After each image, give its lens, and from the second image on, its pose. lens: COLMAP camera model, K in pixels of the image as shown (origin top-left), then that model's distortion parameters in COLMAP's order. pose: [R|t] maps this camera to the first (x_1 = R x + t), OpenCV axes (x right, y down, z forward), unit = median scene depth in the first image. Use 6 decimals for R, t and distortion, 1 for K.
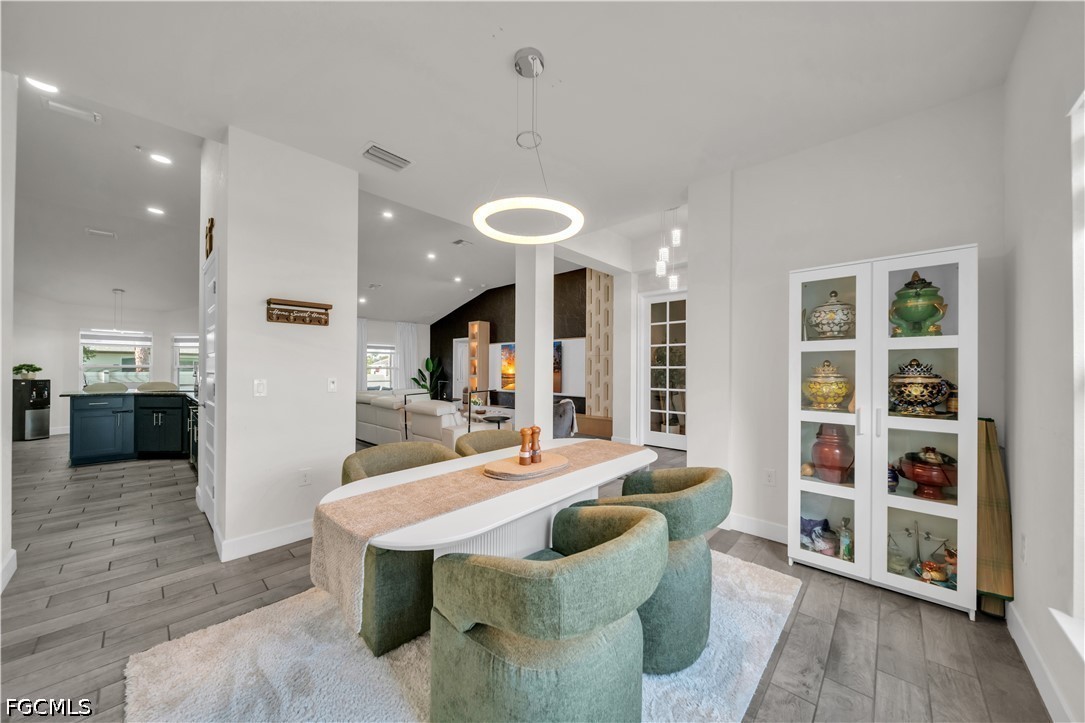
lens RADIAL K [[373.7, 0, 545.7], [0, 373.7, 368.8], [0, 0, 1]] dist [-0.001044, -0.001284]
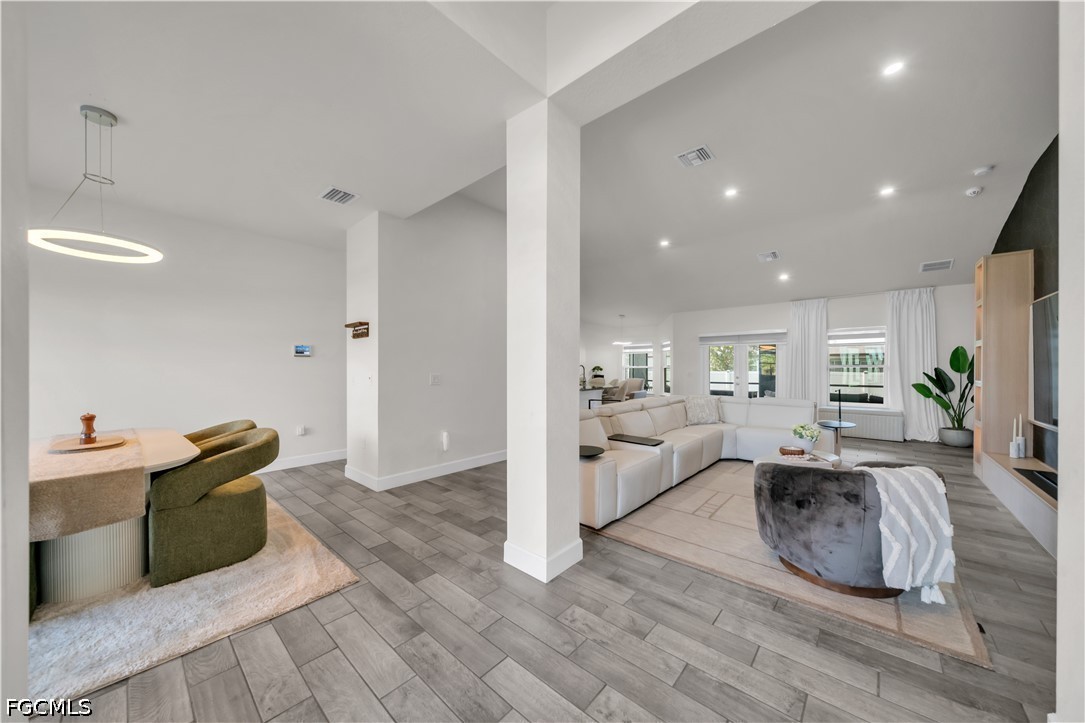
lens RADIAL K [[374.6, 0, 547.5], [0, 374.6, 367.8], [0, 0, 1]] dist [-0.000678, -0.001258]
pose [[0.024512, -0.005203, -0.999686, 0.301316], [0.001270, 0.999986, -0.005173, 0.002846], [0.999699, -0.001143, 0.024518, 0.606426]]
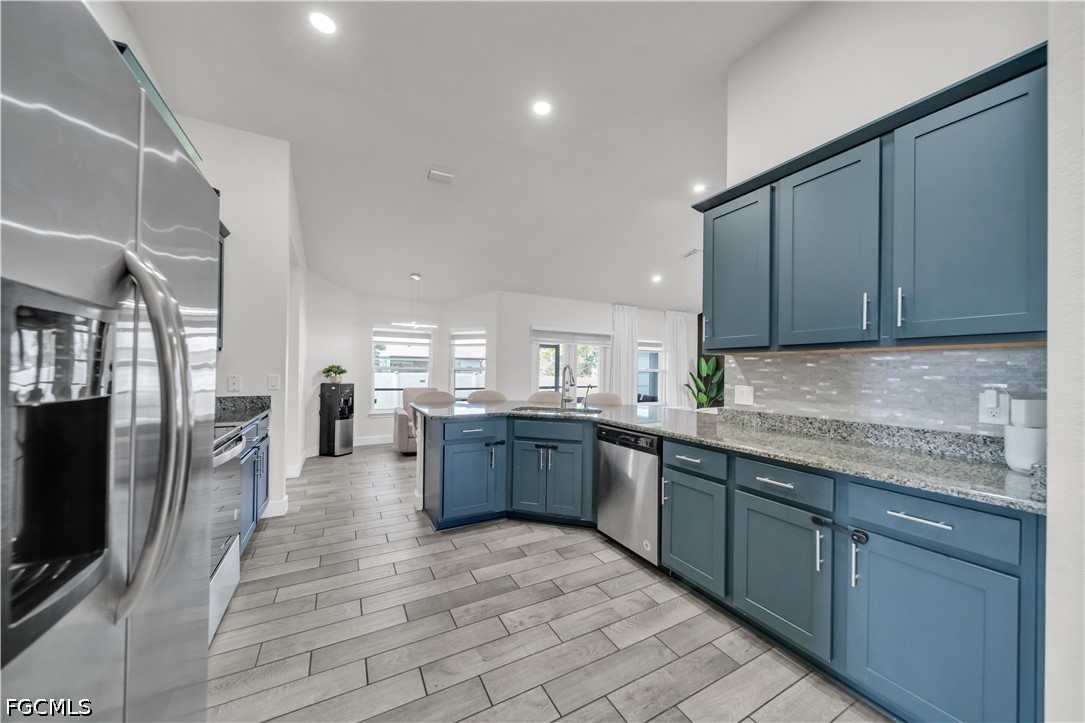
lens RADIAL K [[373.7, 0, 545.7], [0, 373.7, 368.8], [0, 0, 1]] dist [-0.001044, -0.001284]
pose [[0.946779, 0.003842, -0.321862, -0.554198], [-0.005189, 0.999981, -0.003327, -0.003689], [0.321844, 0.004820, 0.946781, 0.286201]]
